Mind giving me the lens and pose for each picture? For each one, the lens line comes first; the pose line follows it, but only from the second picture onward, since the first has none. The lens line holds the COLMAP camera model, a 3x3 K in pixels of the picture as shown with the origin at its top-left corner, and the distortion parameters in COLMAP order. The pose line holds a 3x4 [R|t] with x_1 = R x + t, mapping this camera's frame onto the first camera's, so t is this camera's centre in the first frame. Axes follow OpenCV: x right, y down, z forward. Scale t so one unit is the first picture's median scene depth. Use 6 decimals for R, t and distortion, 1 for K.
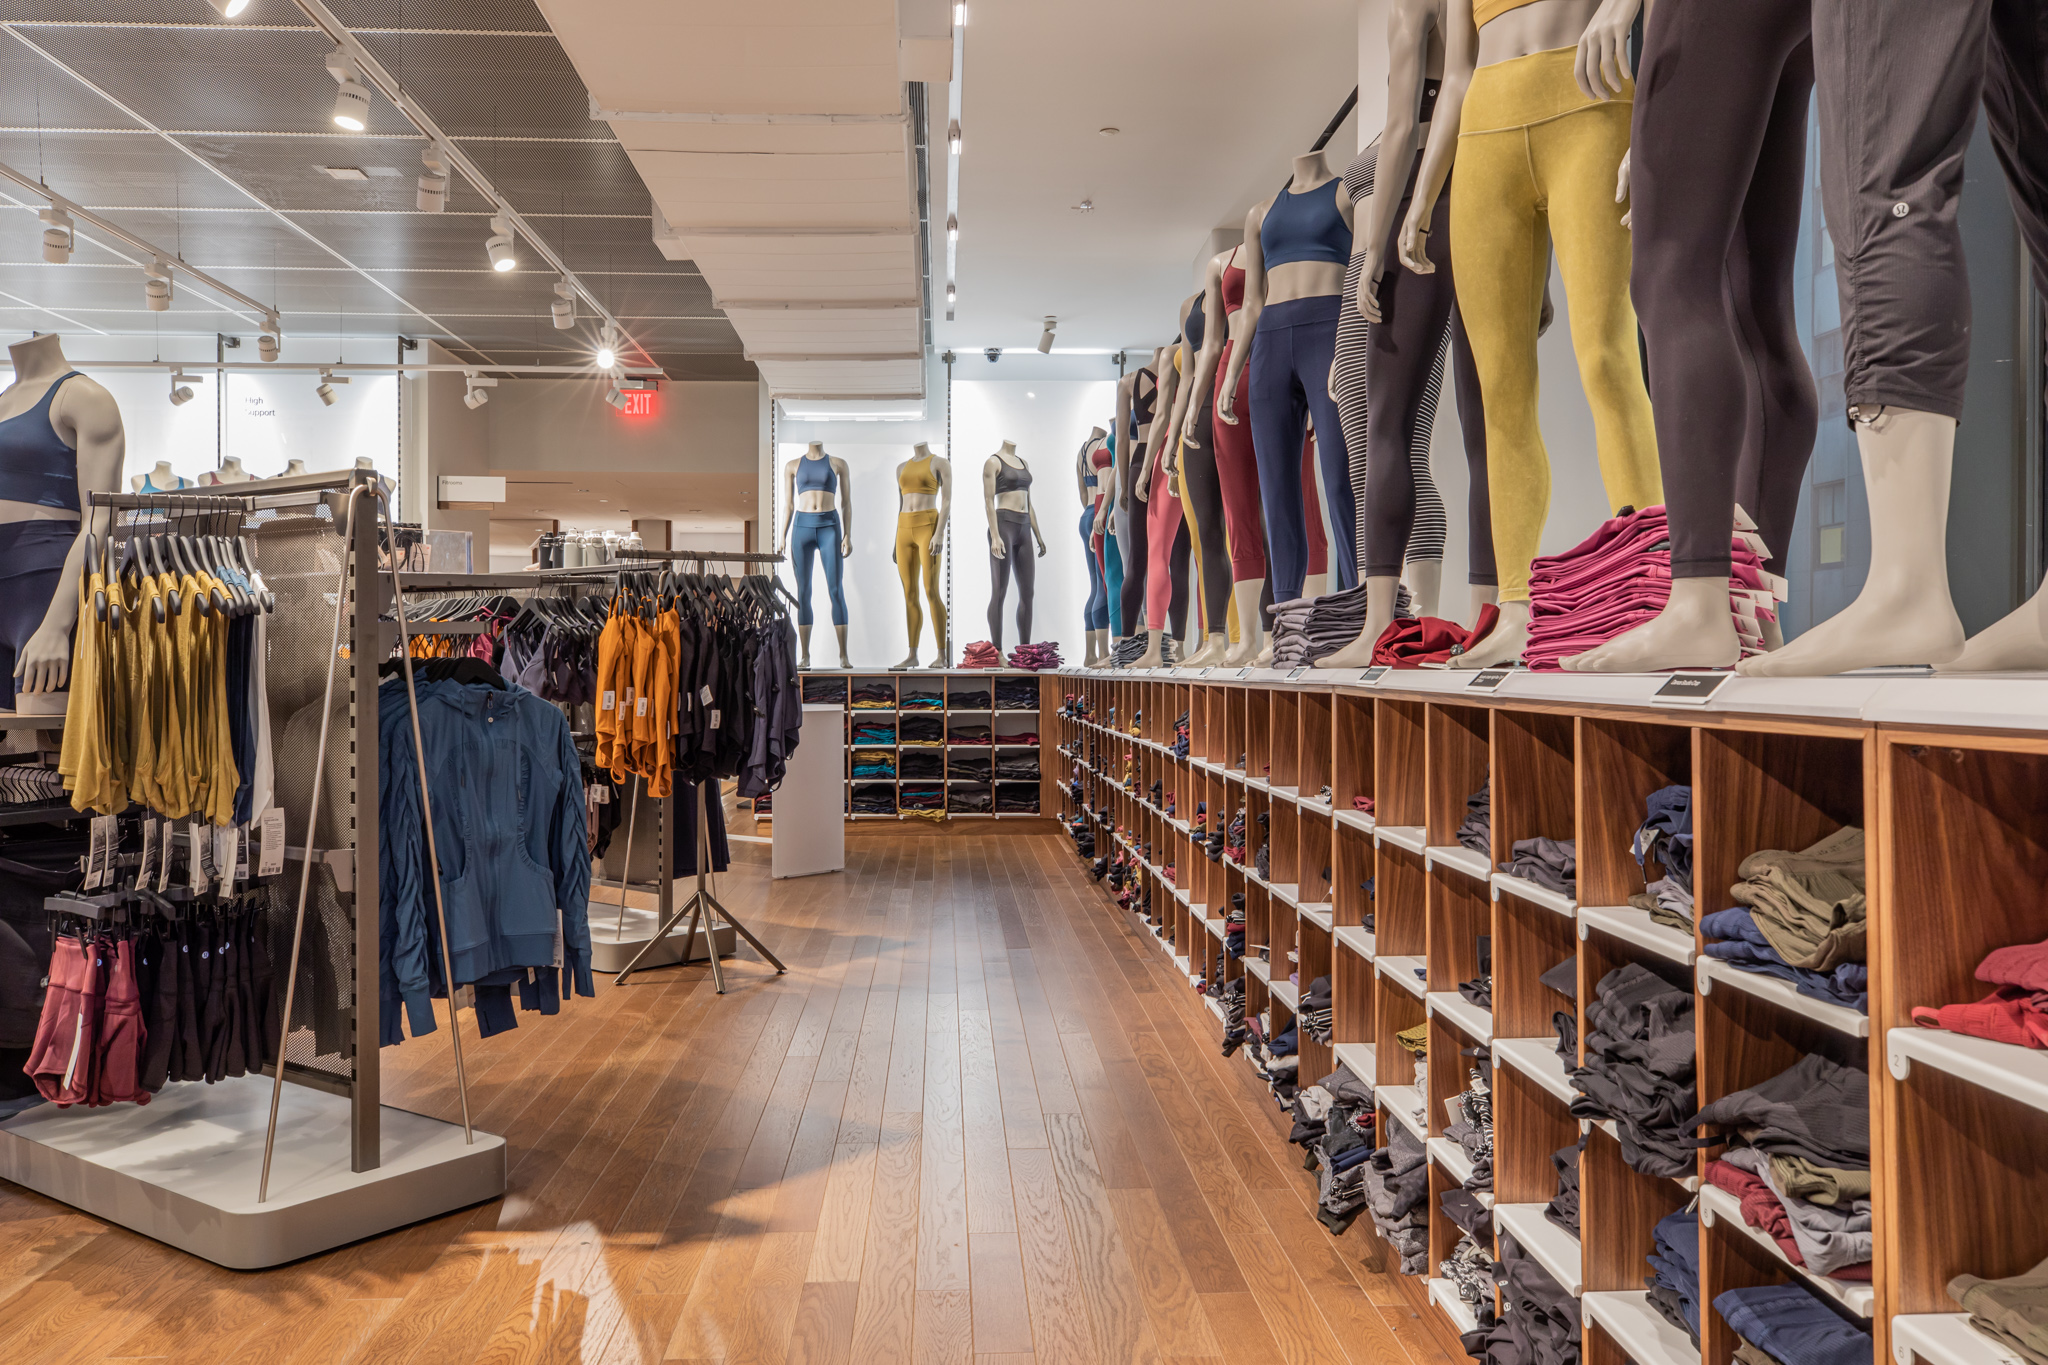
lens RADIAL K [[1679.9, 0, 1022.4], [0, 1679.9, 678.2], [0, 0, 1]] dist [0.012806, 0.000634]
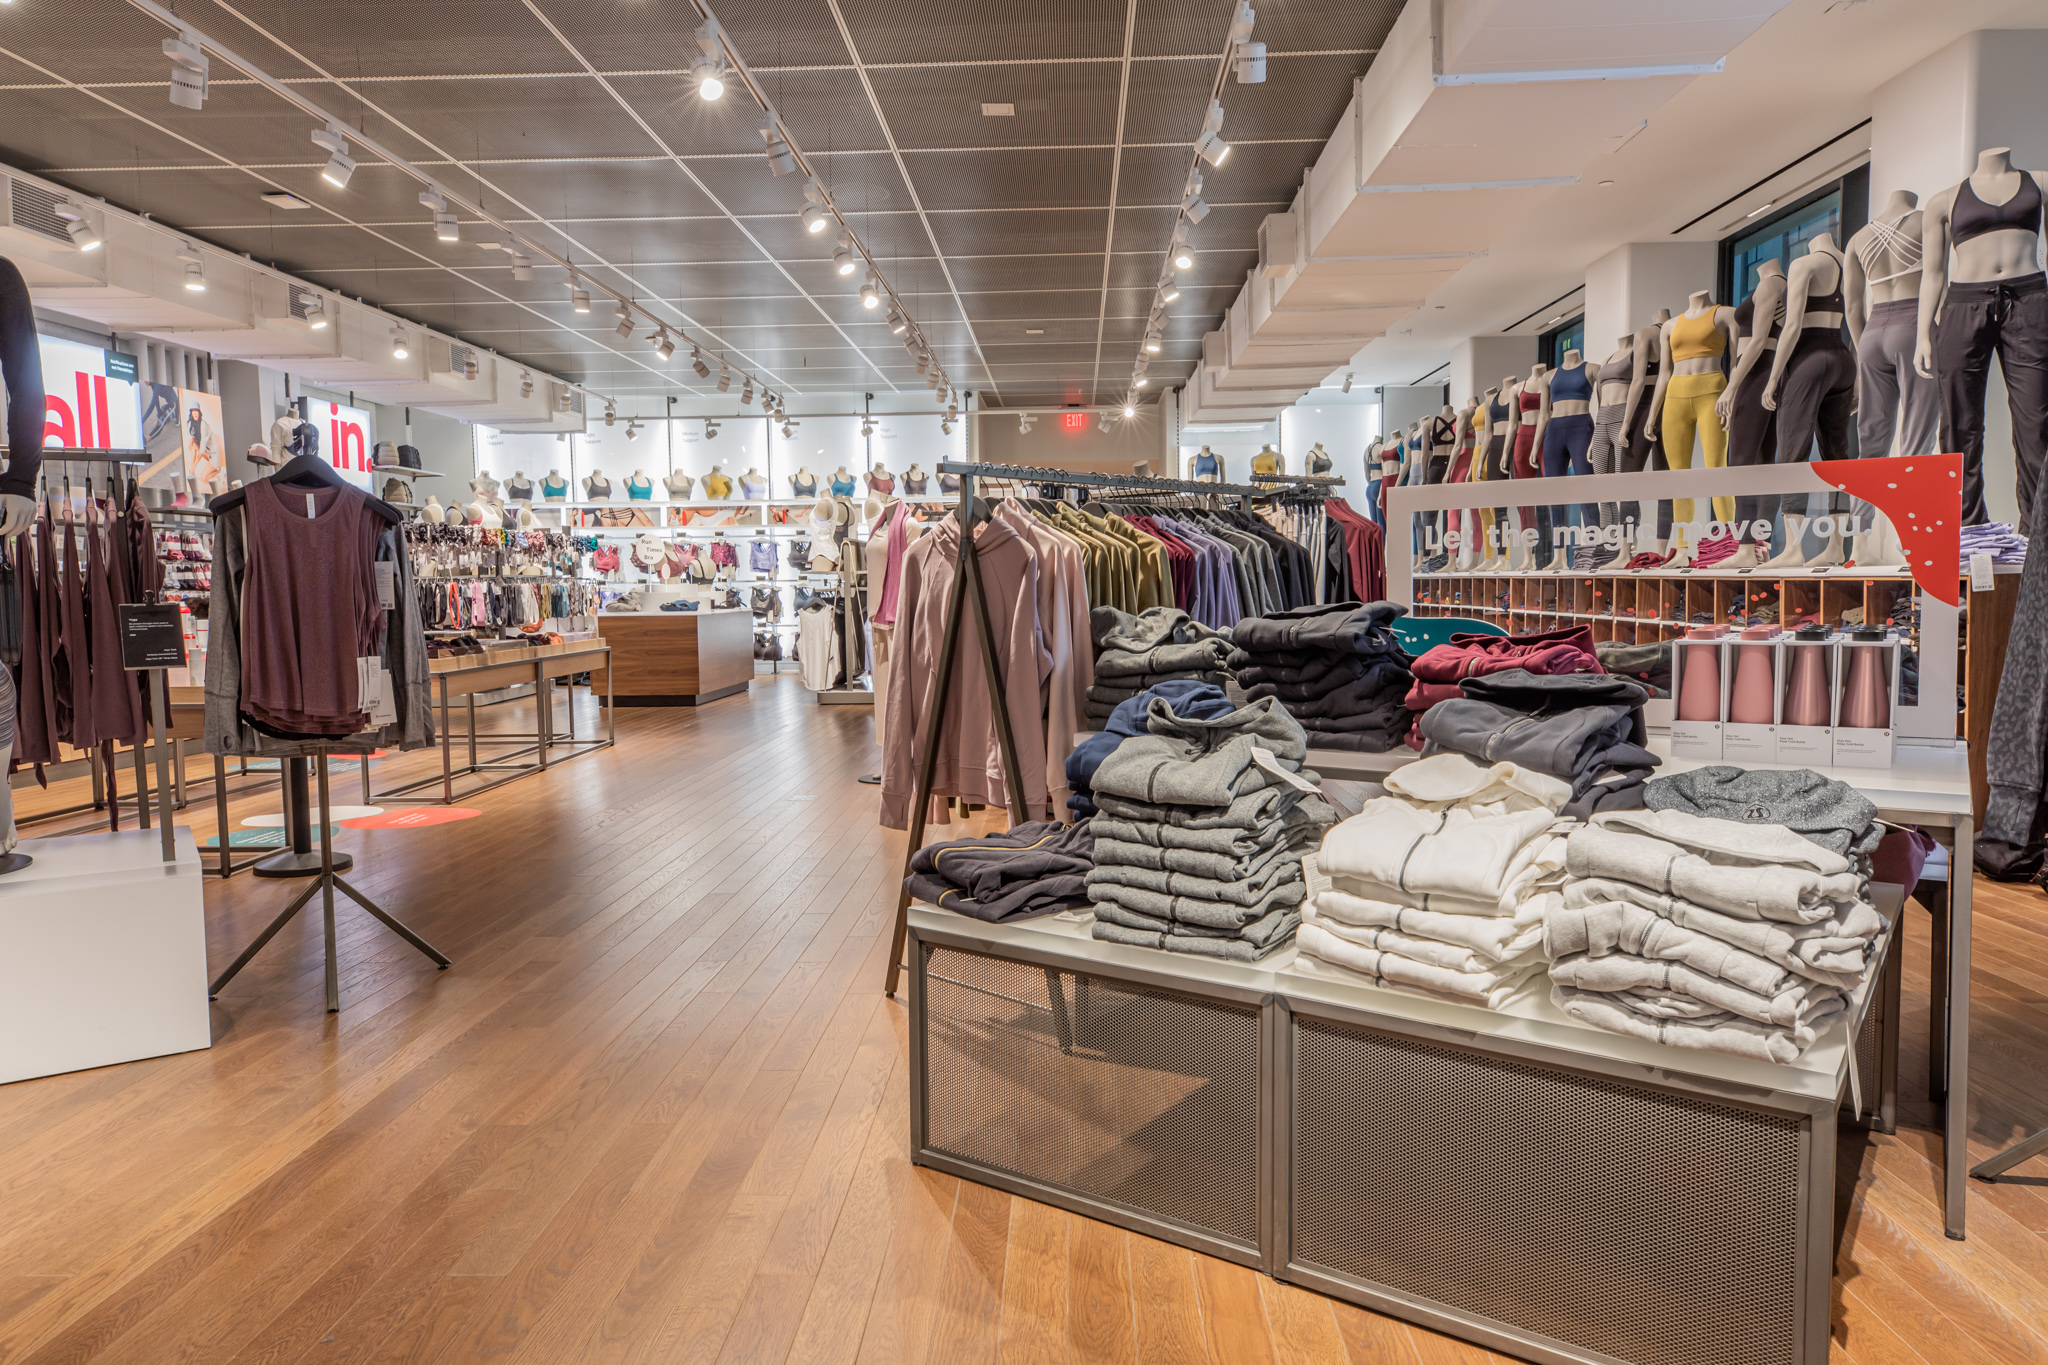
lens RADIAL K [[1378.9, 0, 1023.6], [0, 1378.9, 683.0], [0, 0, 1]] dist [0.021151, -0.000940]
pose [[0.996408, -0.010268, -0.084059, -0.444301], [0.016147, 0.997447, 0.069554, 0.004736], [0.083130, -0.070662, 0.994030, -1.045887]]
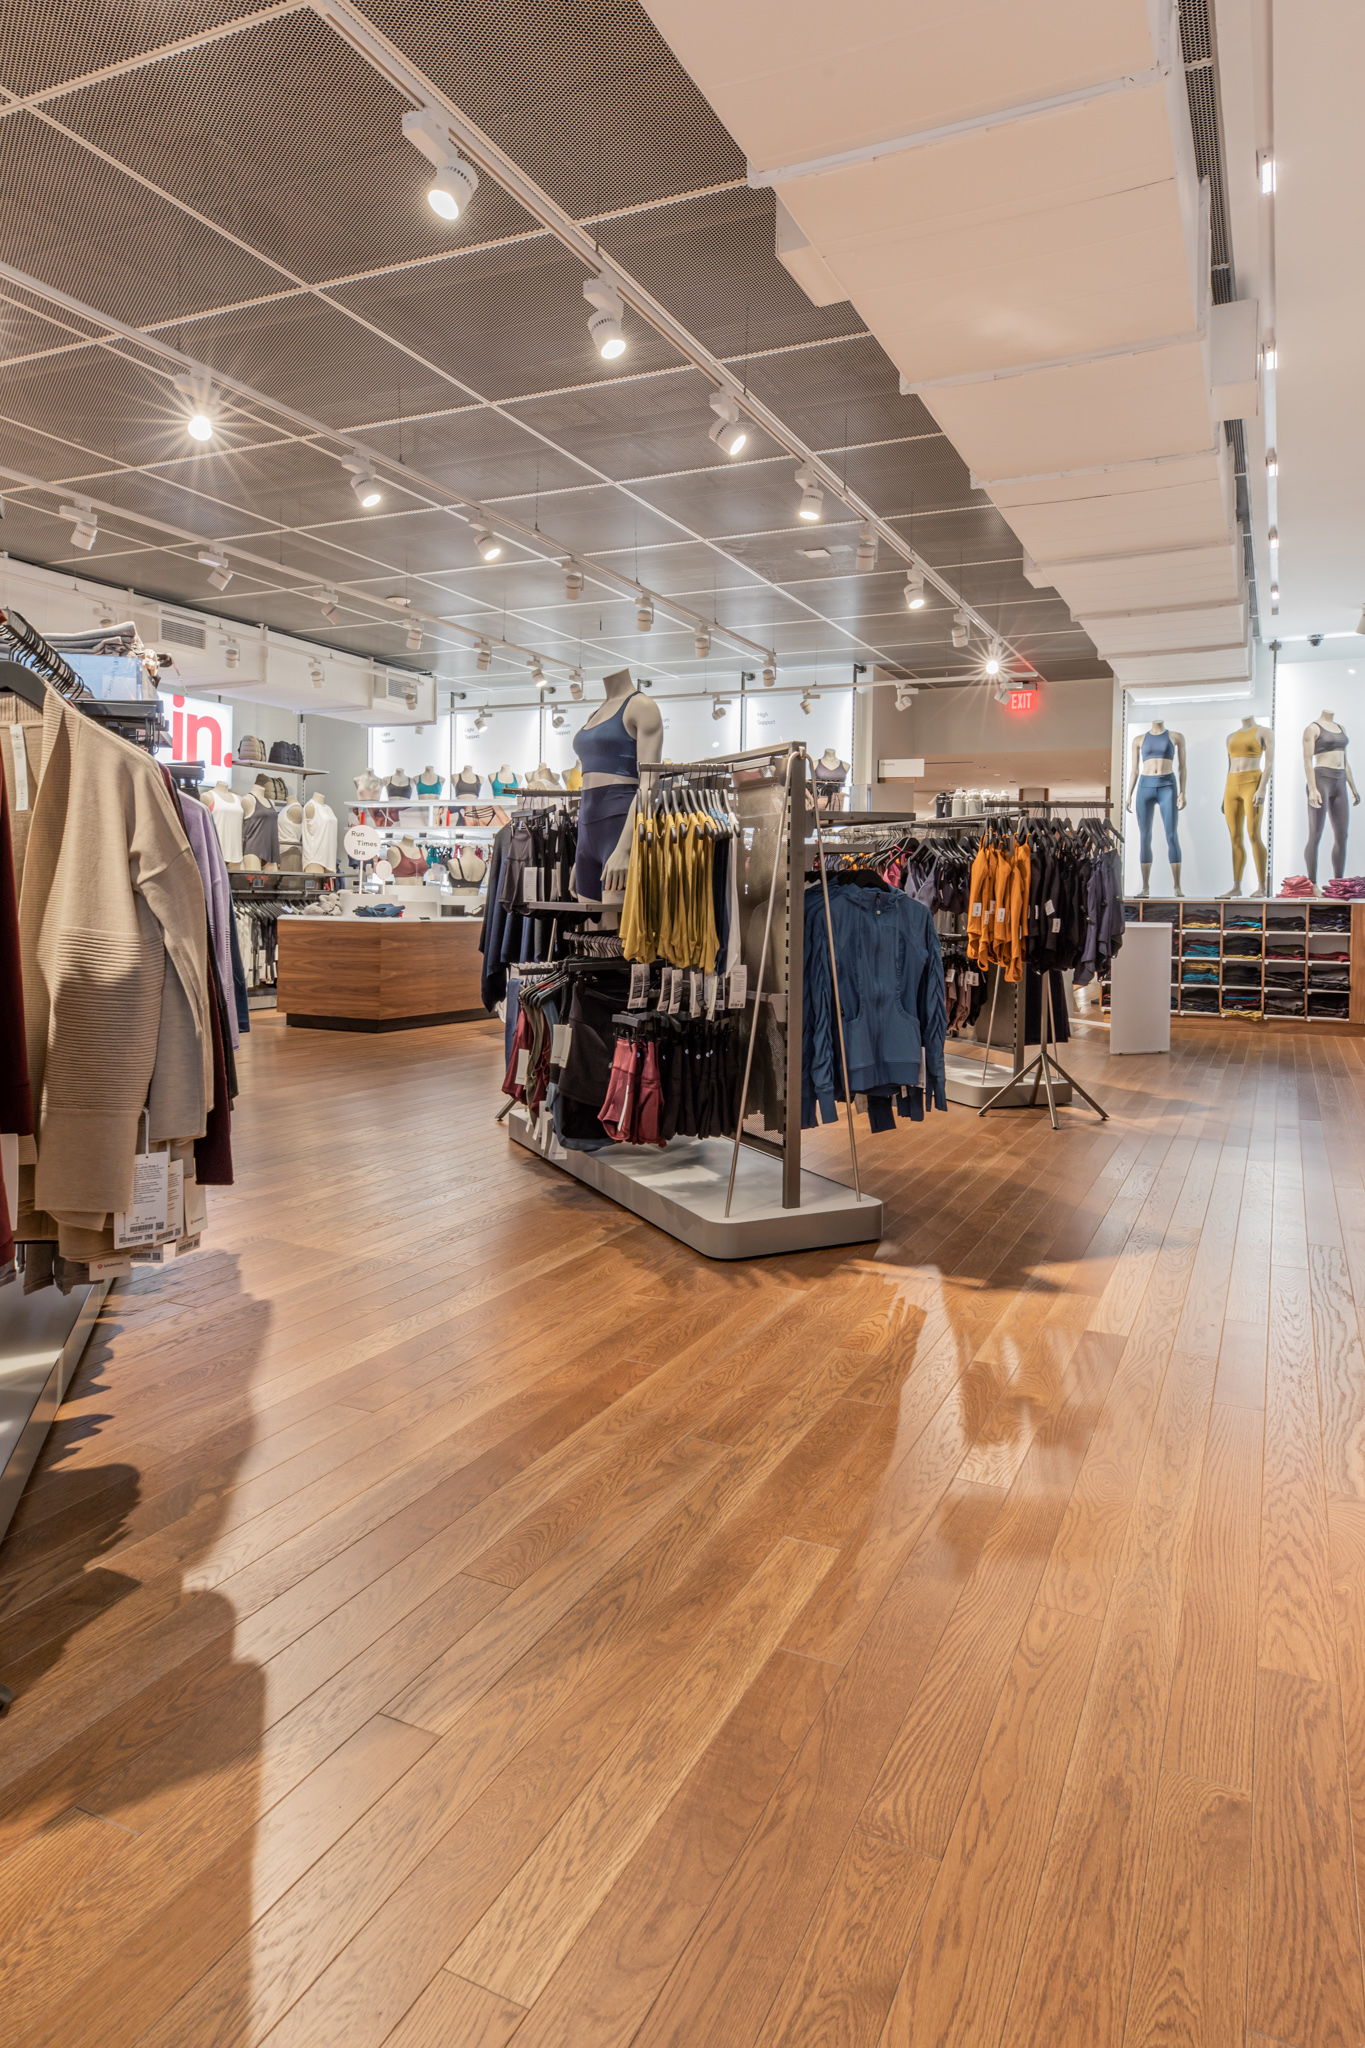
lens RADIAL K [[1243.3, 0, 705.6], [0, 1243.3, 919.2], [0, 0, 1]] dist [0.026118, 0.000870]
pose [[0.886045, 0.018367, -0.463235, 0.035533], [-0.015636, 0.999830, 0.009734, 0.016726], [0.463335, -0.001381, 0.886182, -0.013151]]
